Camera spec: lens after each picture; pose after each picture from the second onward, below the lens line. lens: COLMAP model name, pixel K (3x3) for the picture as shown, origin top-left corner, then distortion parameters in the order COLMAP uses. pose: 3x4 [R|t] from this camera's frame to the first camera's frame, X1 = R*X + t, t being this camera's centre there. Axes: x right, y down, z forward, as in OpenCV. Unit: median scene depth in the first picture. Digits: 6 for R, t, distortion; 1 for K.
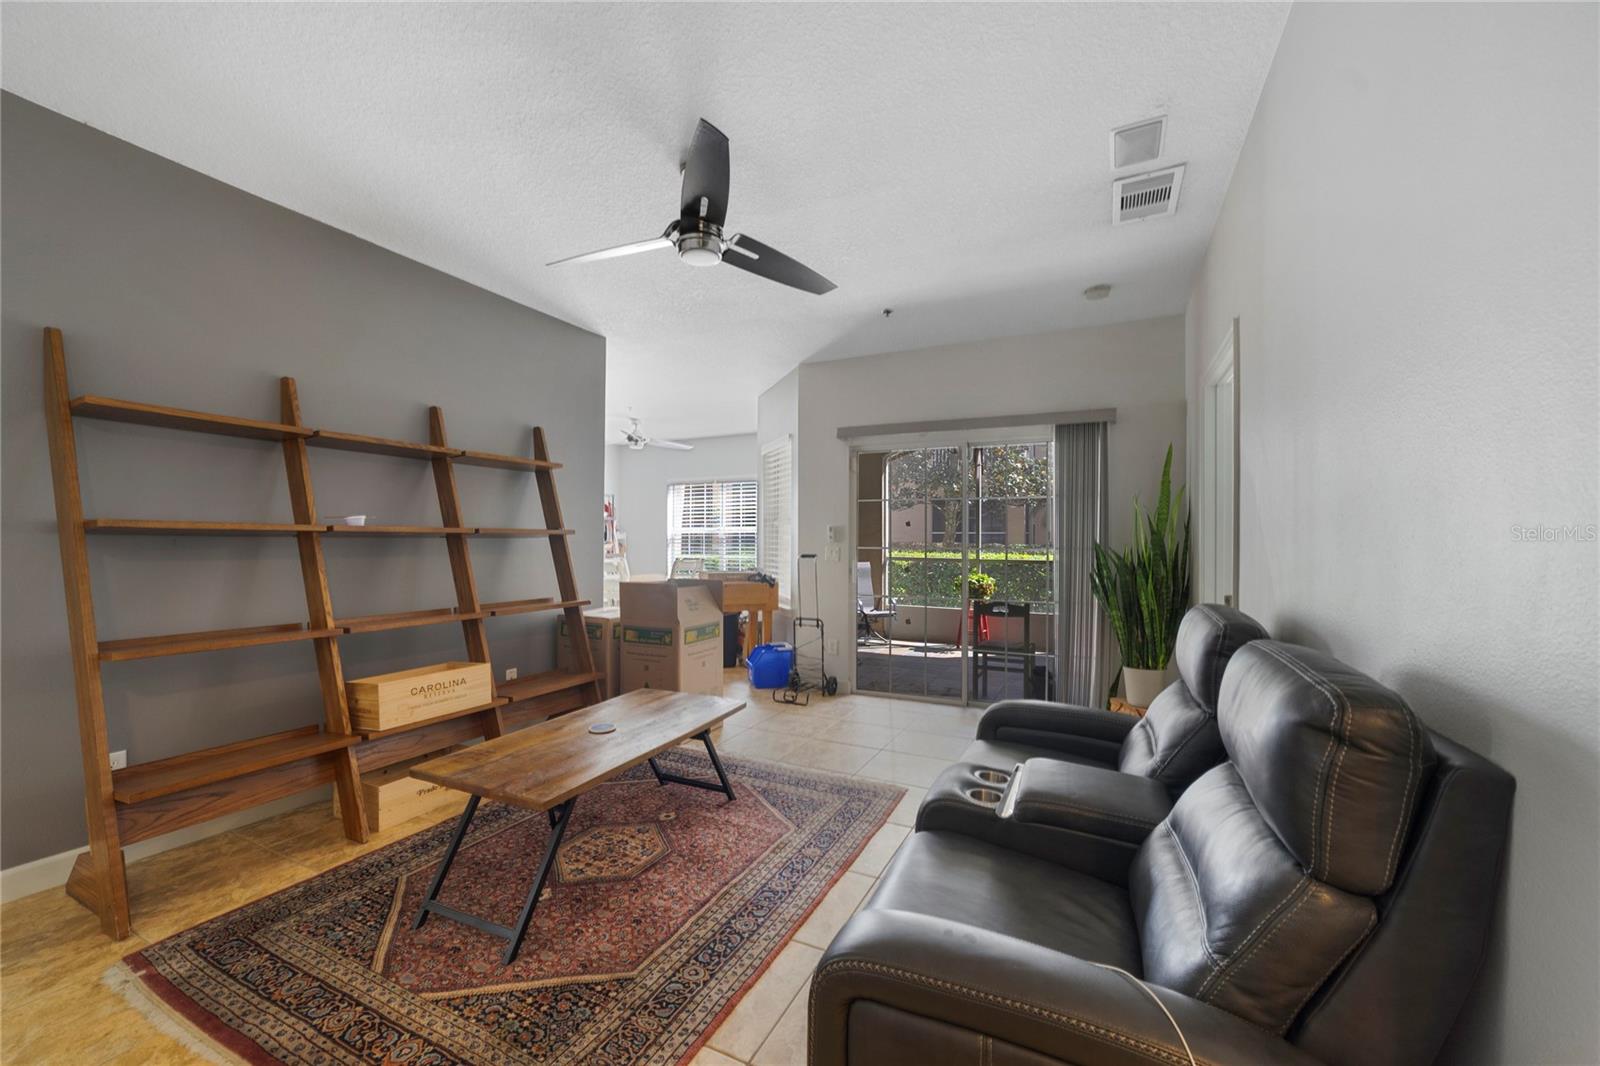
lens RADIAL K [[622.7, 0, 799.6], [0, 622.7, 535.7], [0, 0, 1]] dist [-0.000266, 0.000576]
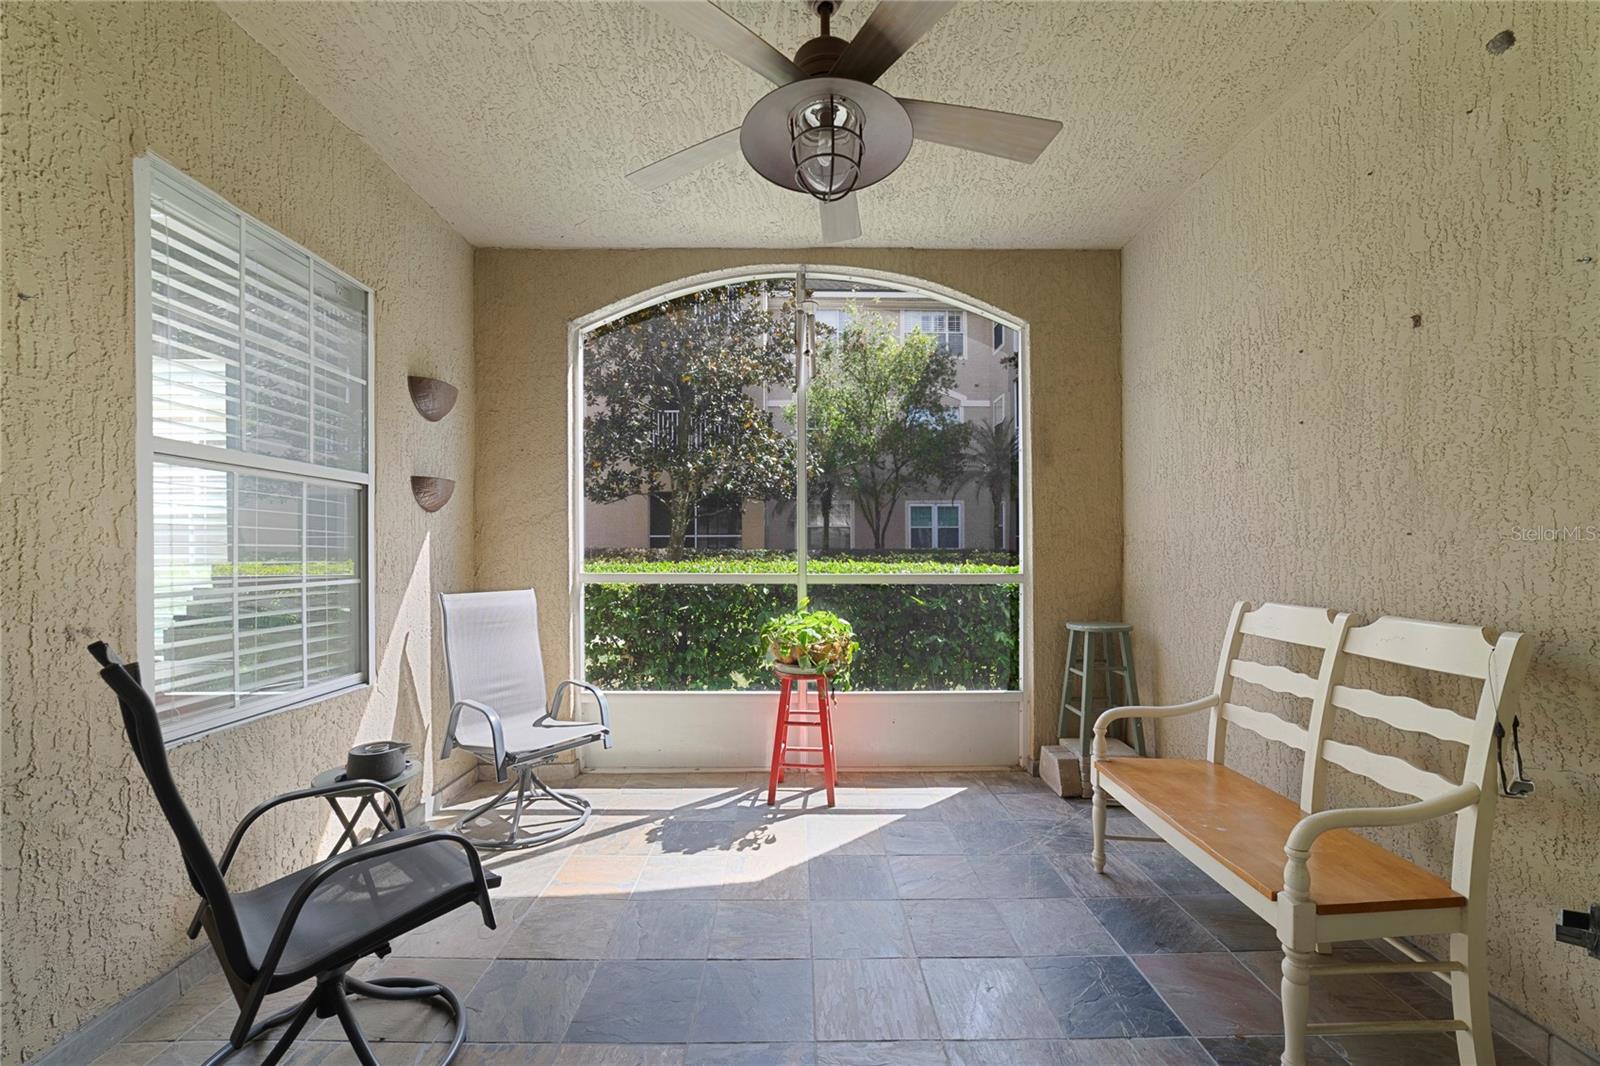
lens RADIAL K [[622.7, 0, 803.8], [0, 622.7, 536.8], [0, 0, 1]] dist [-0.000266, 0.000576]
pose [[0.890440, -0.001105, 0.455099, 0.040831], [0.006840, 0.999917, -0.010956, 0.006617], [-0.455049, 0.012869, 0.890374, 0.282818]]
